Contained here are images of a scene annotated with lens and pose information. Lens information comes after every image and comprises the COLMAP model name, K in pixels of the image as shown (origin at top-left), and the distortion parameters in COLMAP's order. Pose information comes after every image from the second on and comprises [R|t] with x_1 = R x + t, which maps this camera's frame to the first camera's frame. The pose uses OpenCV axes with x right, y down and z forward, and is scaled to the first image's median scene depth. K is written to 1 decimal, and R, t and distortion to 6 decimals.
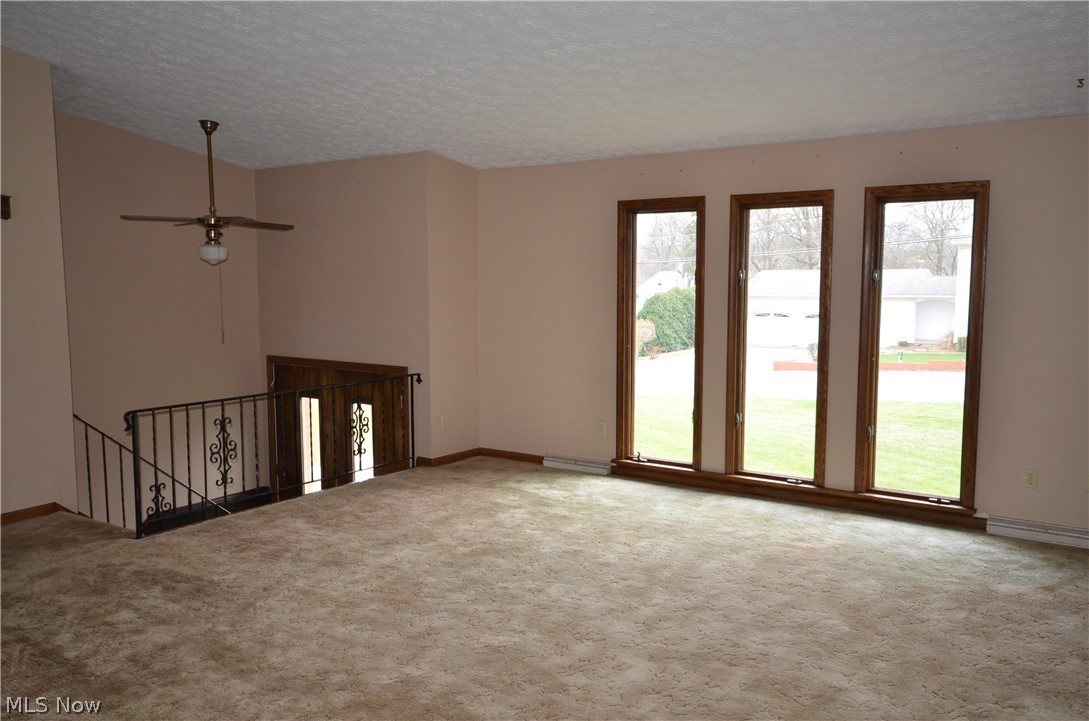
lens RADIAL K [[884.3, 0, 553.0], [0, 884.3, 361.2], [0, 0, 1]] dist [0.026307, 0.034347]
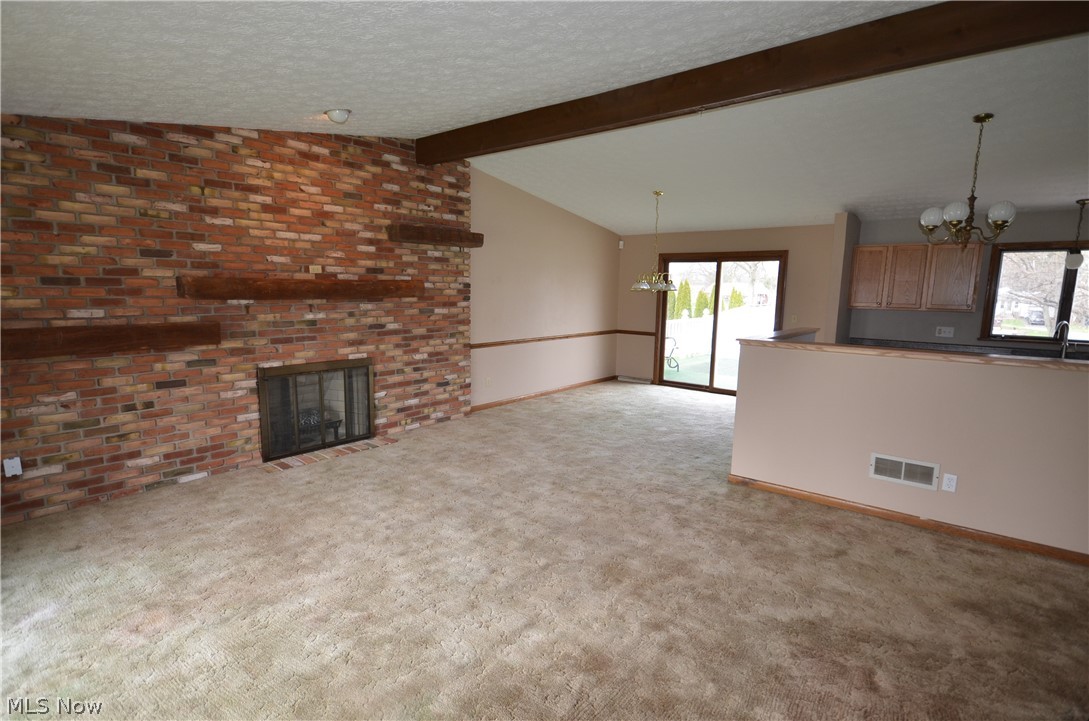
lens RADIAL K [[547.4, 0, 552.3], [0, 547.4, 367.1], [0, 0, 1]] dist [0.016439, 0.000530]
pose [[-0.997996, -0.024538, 0.058324, -0.093590], [-0.009912, 0.970994, 0.238899, -0.126726], [-0.062494, 0.237842, -0.969291, 1.235360]]
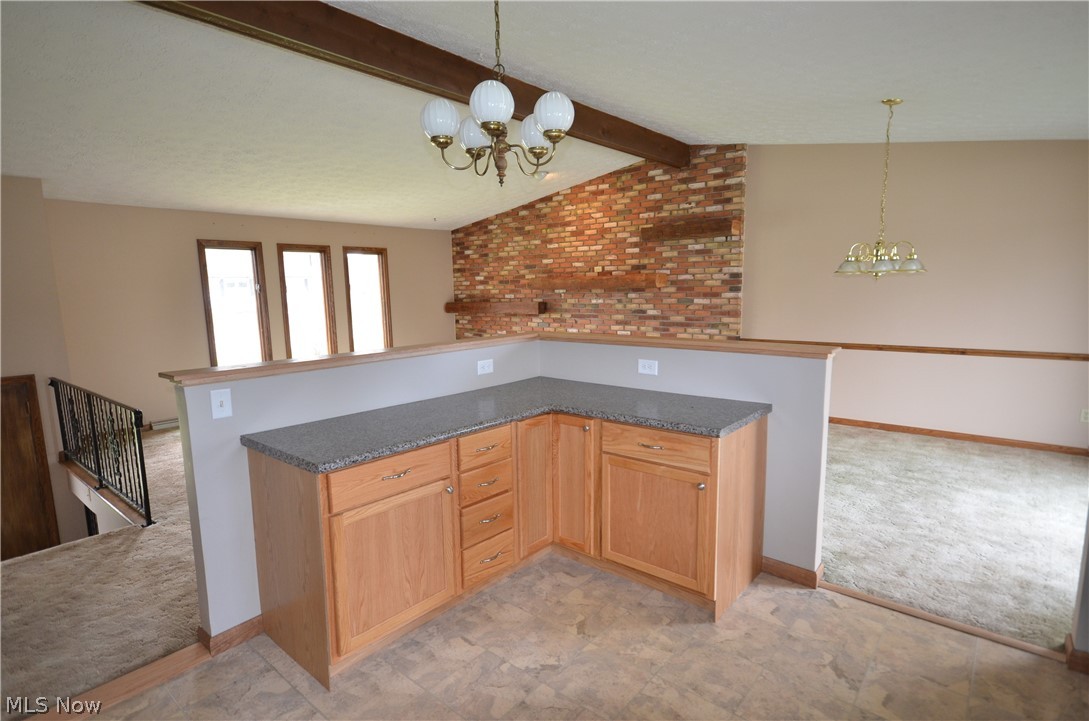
lens RADIAL K [[578.7, 0, 544.0], [0, 578.7, 366.4], [0, 0, 1]] dist [0.016327, 0.000131]
pose [[0.096824, -0.144385, 0.984773, -1.028773], [0.113908, 0.984528, 0.133149, -0.036991], [-0.988762, 0.099282, 0.111772, 0.374527]]
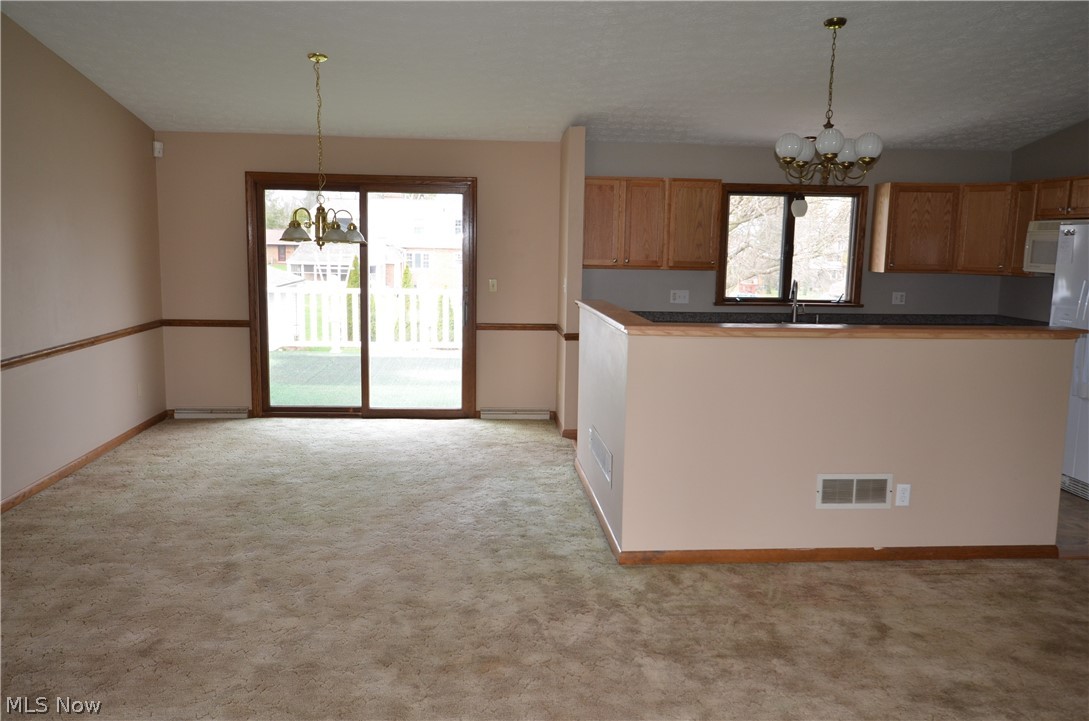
lens RADIAL K [[884.3, 0, 548.8], [0, 884.3, 368.1], [0, 0, 1]] dist [0.026307, 0.034347]
pose [[-0.765851, 0.077267, -0.638358, 0.223122], [-0.078503, 0.974093, 0.212086, -0.102338], [0.638207, 0.212539, -0.739945, 0.979406]]
